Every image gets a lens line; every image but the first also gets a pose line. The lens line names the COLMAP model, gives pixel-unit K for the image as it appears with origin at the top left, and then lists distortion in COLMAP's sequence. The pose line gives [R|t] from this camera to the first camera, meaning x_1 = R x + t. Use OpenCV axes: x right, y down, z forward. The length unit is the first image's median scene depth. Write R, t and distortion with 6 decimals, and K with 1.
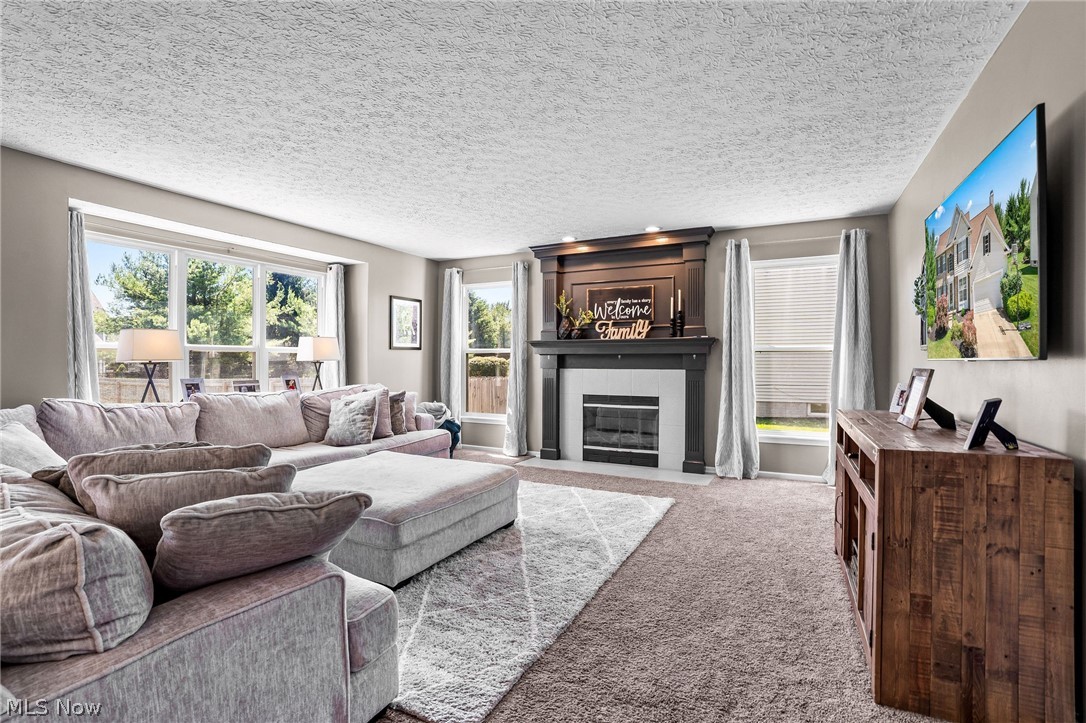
lens RADIAL K [[512.6, 0, 534.4], [0, 512.6, 361.0], [0, 0, 1]] dist [-0.067274, 0.028743]
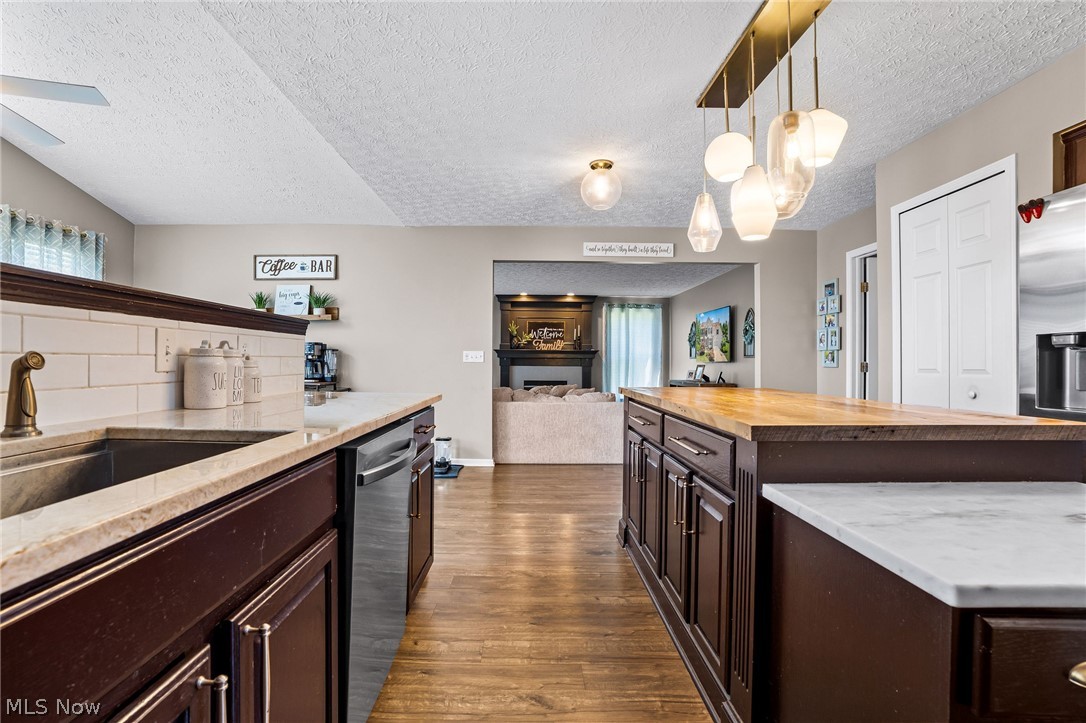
lens RADIAL K [[505.0, 0, 543.0], [0, 505.0, 361.5], [0, 0, 1]] dist [-0.000792, 0.012158]
pose [[0.881289, 0.005618, 0.472544, -0.740457], [-0.005987, 0.999982, -0.000723, 0.000792], [-0.472539, -0.002192, 0.881307, -0.630923]]
